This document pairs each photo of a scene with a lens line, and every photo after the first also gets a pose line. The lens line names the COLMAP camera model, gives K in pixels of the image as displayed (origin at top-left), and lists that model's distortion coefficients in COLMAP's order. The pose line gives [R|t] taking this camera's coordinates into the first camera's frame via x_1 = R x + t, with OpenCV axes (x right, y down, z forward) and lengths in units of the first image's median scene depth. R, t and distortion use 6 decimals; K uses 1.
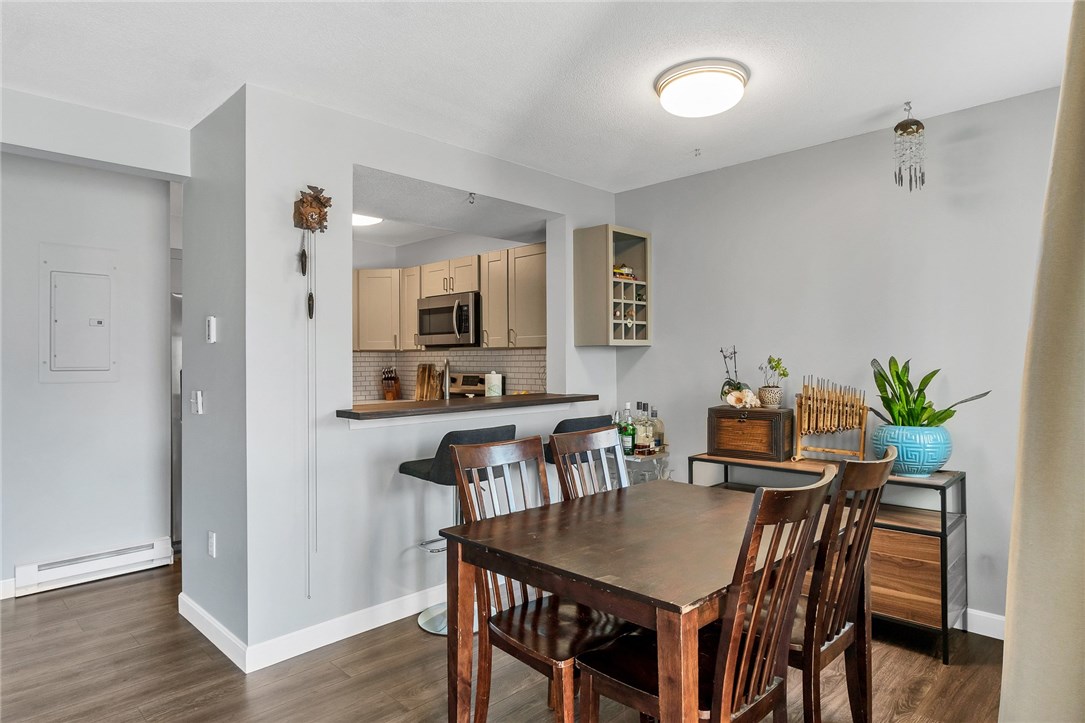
lens RADIAL K [[616.0, 0, 542.5], [0, 616.0, 361.5], [0, 0, 1]] dist [-0.003390, -0.000473]
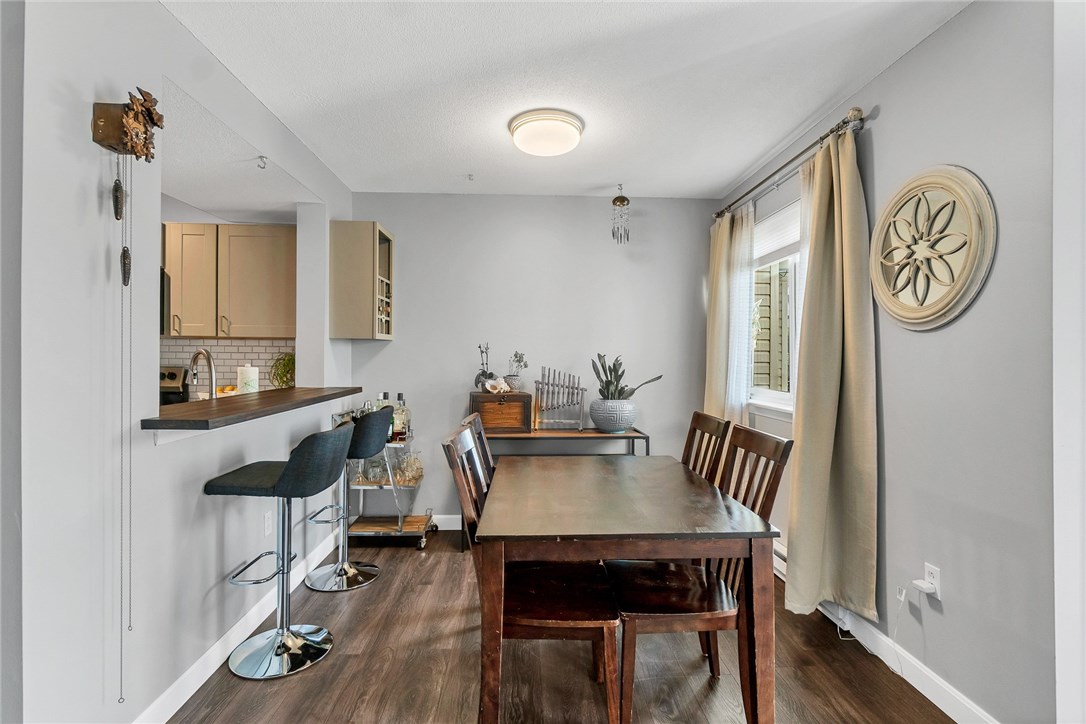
lens RADIAL K [[516.7, 0, 541.8], [0, 516.7, 360.1], [0, 0, 1]] dist [-0.009606, 0.000447]
pose [[0.683962, 0.003722, 0.729508, -0.380176], [-0.009799, 0.999944, 0.004085, 0.003882], [-0.729452, -0.009942, 0.683960, 0.228461]]
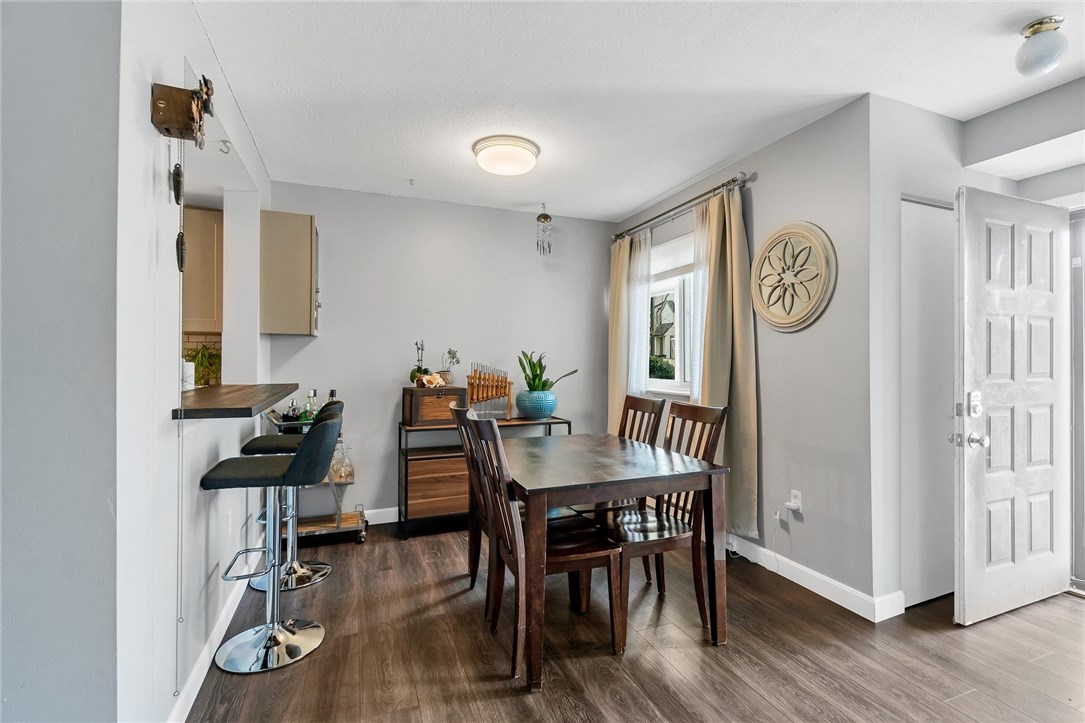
lens RADIAL K [[507.6, 0, 567.7], [0, 507.6, 362.5], [0, 0, 1]] dist [-0.000124, -0.000277]
pose [[0.385382, 0.002852, 0.922753, -0.577855], [-0.004981, 0.999987, -0.001011, 0.021593], [-0.922744, -0.004207, 0.385391, 0.323654]]
